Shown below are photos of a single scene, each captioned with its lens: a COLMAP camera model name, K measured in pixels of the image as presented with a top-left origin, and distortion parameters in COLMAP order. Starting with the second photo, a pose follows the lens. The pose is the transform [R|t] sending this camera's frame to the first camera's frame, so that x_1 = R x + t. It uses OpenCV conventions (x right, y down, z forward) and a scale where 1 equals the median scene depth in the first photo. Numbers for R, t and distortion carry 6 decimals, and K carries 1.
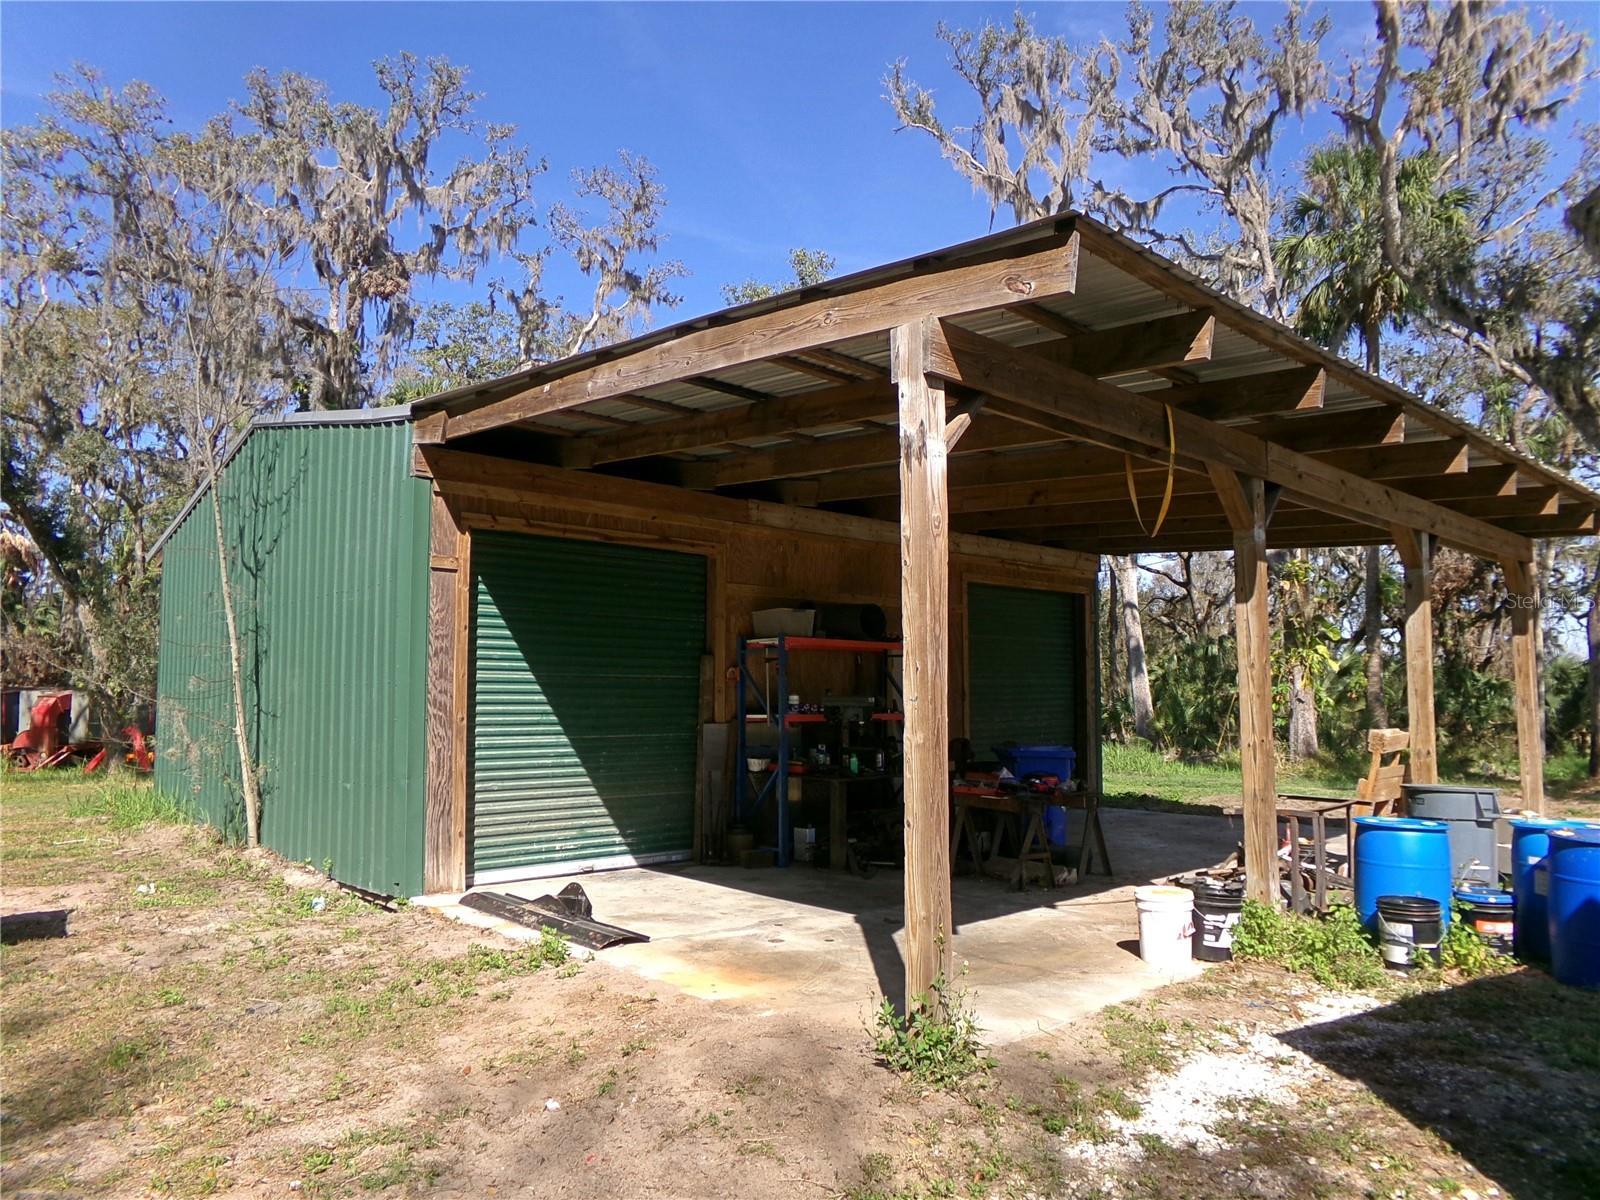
lens RADIAL K [[1124.7, 0, 804.6], [0, 1124.7, 606.5], [0, 0, 1]] dist [0.003755, 0.007388]
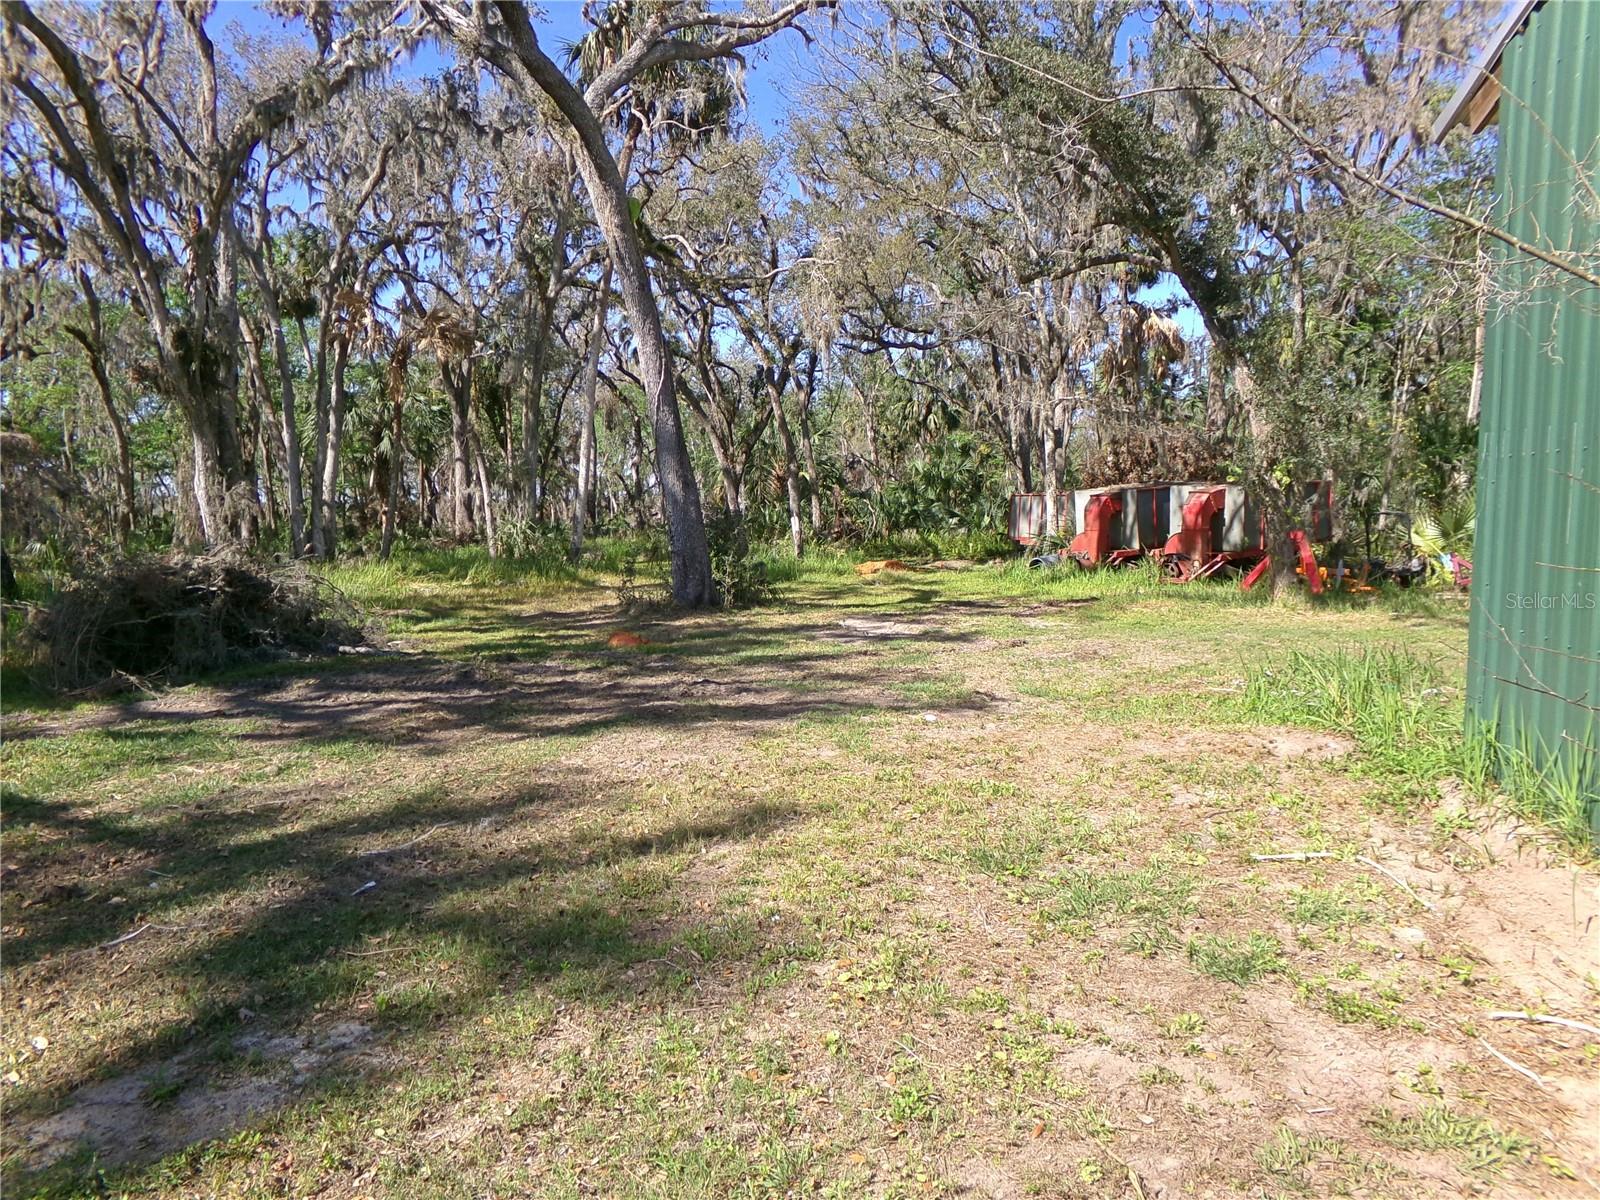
lens RADIAL K [[1124.7, 0, 802.4], [0, 1124.7, 601.4], [0, 0, 1]] dist [0.003755, 0.007388]
pose [[0.604394, 0.072498, -0.793380, -0.198220], [0.063511, 0.988297, 0.138692, 0.027462], [0.794150, -0.134213, 0.592716, 0.286754]]
